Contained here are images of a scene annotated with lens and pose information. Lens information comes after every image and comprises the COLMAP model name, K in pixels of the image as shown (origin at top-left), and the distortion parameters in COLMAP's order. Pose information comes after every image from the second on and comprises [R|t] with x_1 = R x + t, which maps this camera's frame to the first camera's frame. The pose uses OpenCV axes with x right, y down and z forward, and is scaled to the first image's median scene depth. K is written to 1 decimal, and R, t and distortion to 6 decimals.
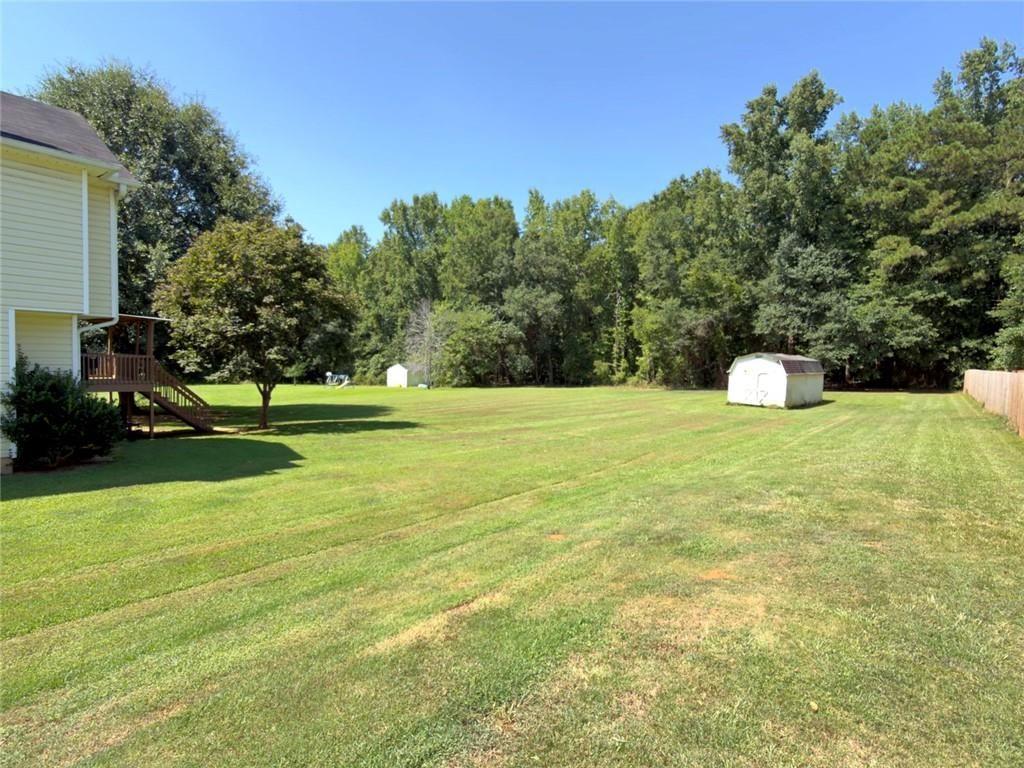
lens RADIAL K [[568.7, 0, 512.0], [0, 568.7, 384.0], [0, 0, 1]] dist [-0.001645, -0.000670]
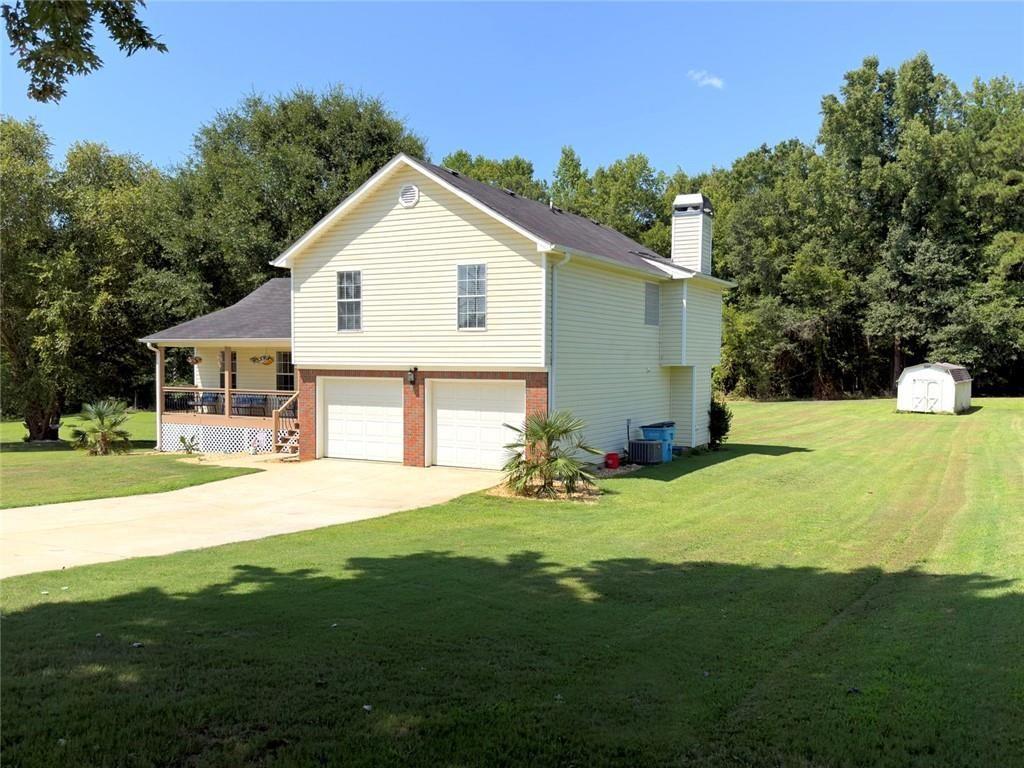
lens RADIAL K [[952.8, 0, 512.0], [0, 952.8, 384.0], [0, 0, 1]] dist [0.005288, -0.009910]
pose [[0.985855, -0.028560, 0.165150, -0.393953], [0.031719, 0.999360, -0.016520, -0.006646], [-0.164573, 0.021525, 0.986130, -0.402218]]
